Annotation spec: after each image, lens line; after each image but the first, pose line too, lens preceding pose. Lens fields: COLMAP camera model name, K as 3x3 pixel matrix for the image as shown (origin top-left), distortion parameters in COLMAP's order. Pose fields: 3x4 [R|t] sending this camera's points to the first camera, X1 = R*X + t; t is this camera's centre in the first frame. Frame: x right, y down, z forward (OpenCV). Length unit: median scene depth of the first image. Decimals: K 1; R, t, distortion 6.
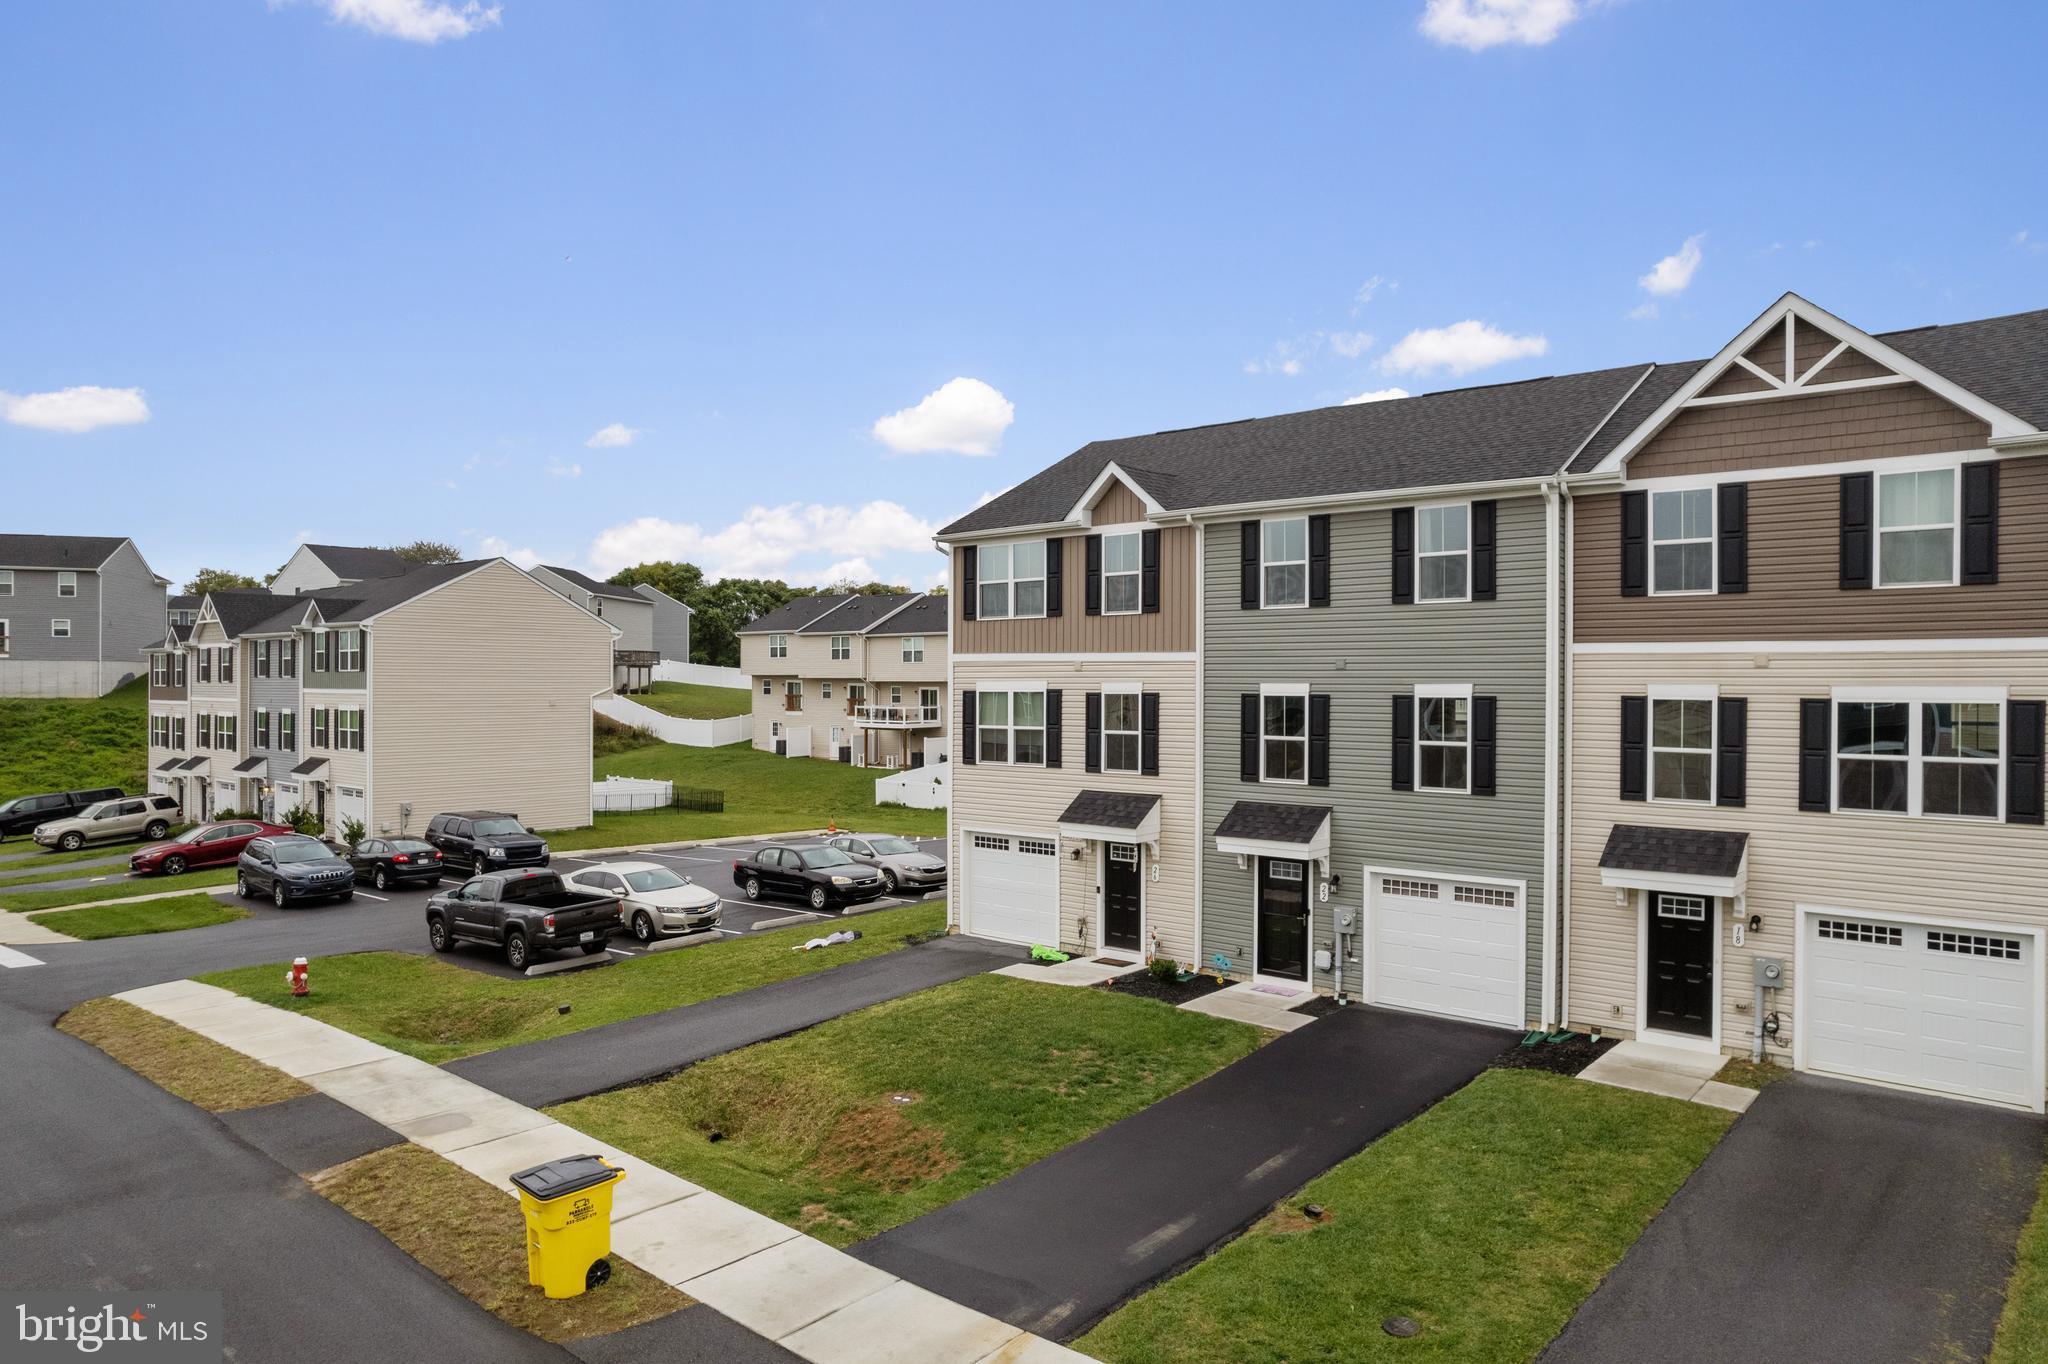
lens RADIAL K [[1319.0, 0, 1023.6], [0, 1319.0, 679.1], [0, 0, 1]] dist [-0.068009, 0.052251]
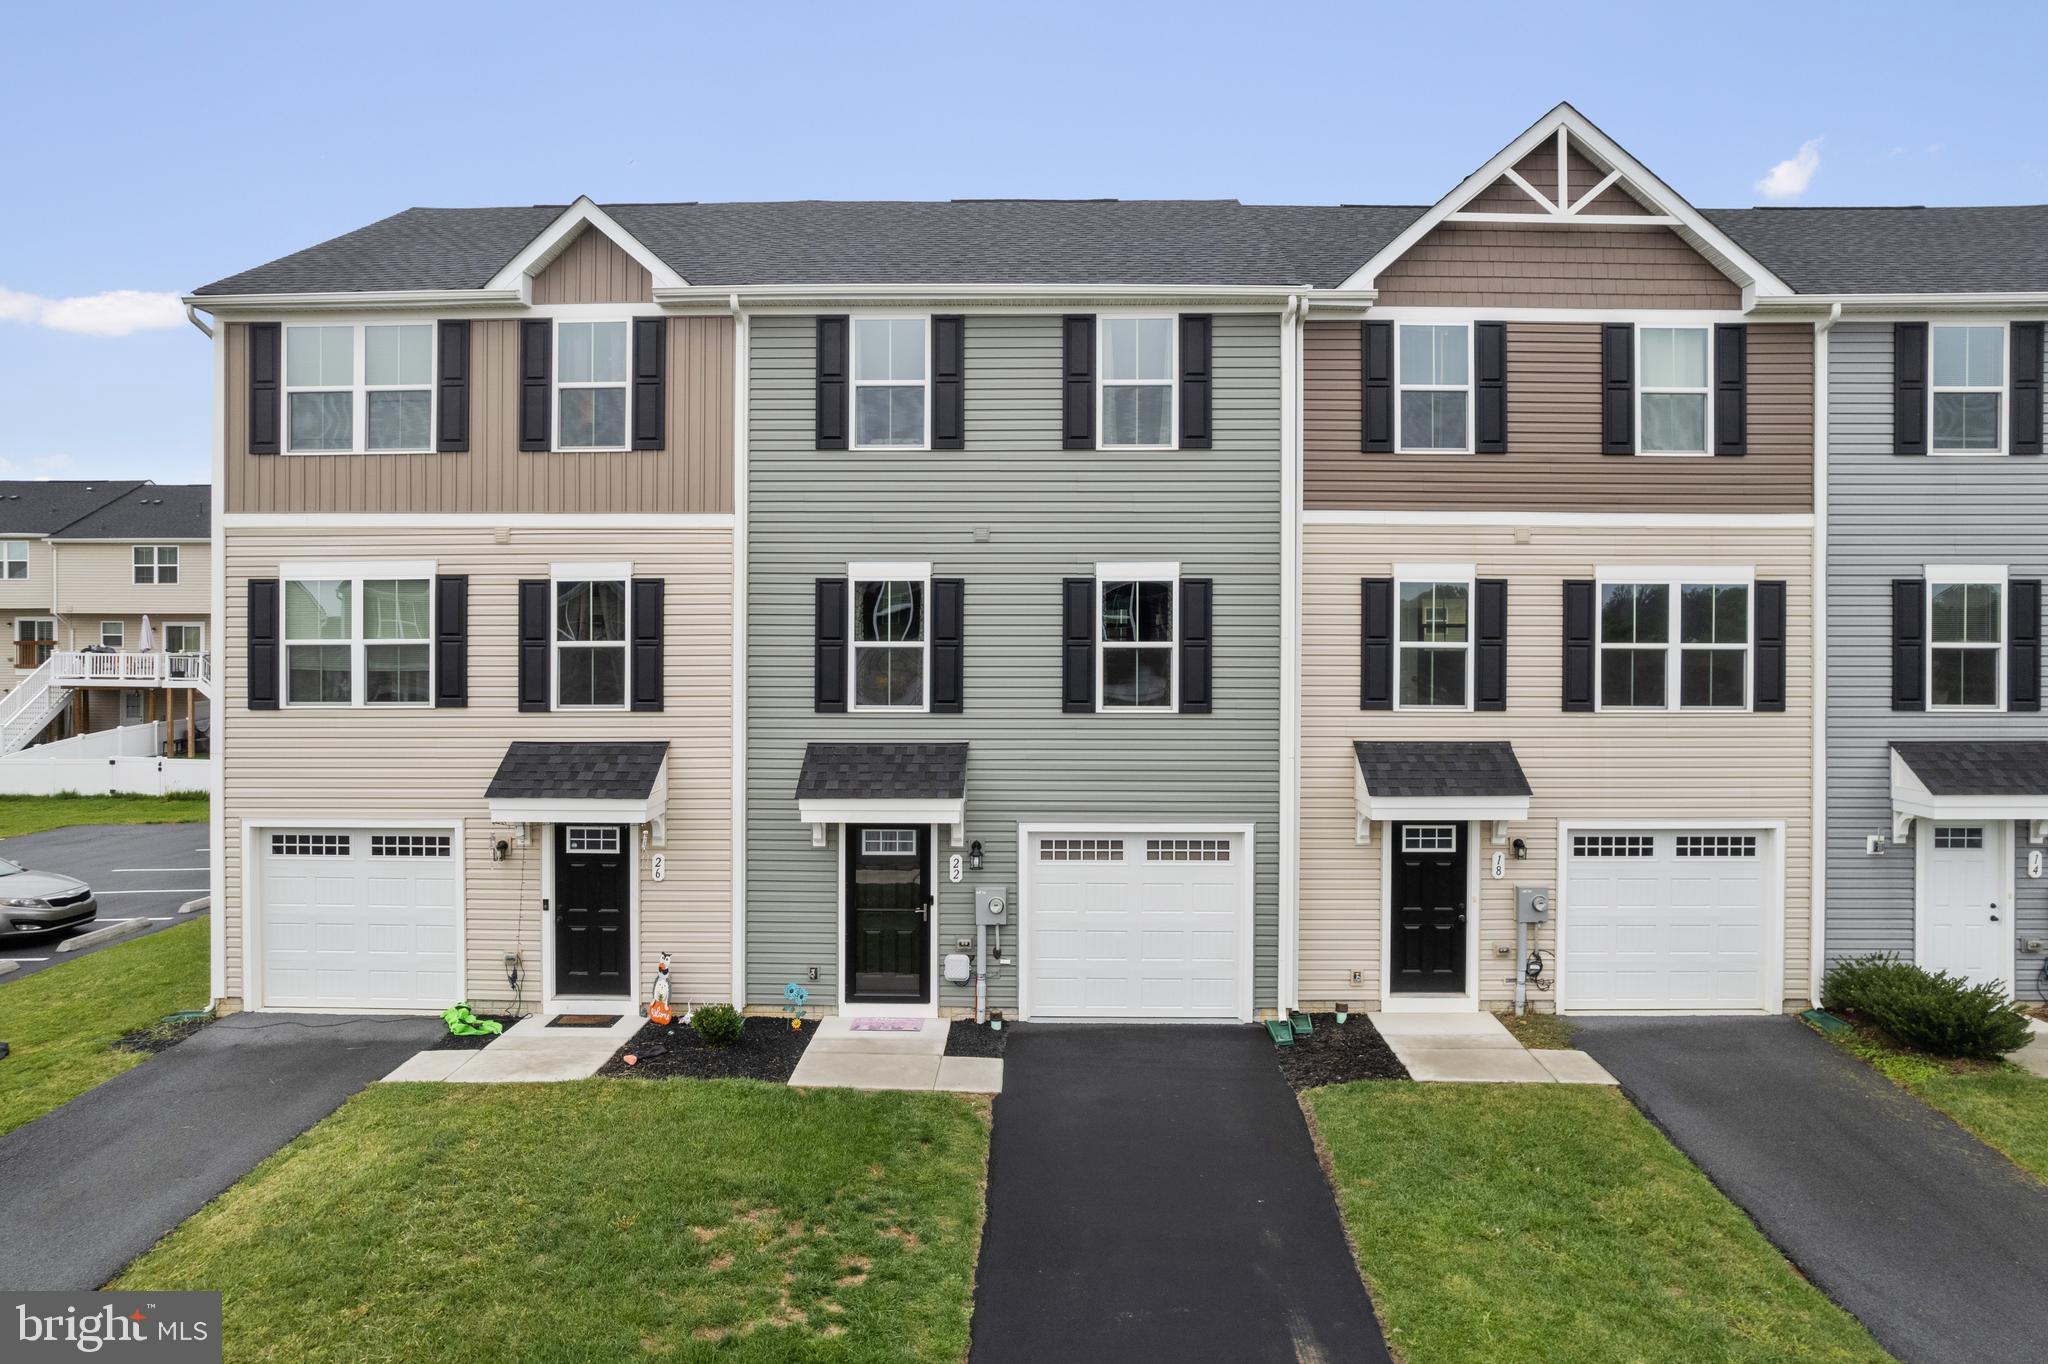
lens RADIAL K [[1319.0, 0, 1004.5], [0, 1319.0, 627.1], [0, 0, 1]] dist [-0.068009, 0.052251]
pose [[0.768826, 0.001163, 0.639457, -0.214043], [0.000146, 0.999998, -0.001994, 0.043297], [-0.639458, 0.001627, 0.768825, 0.520433]]
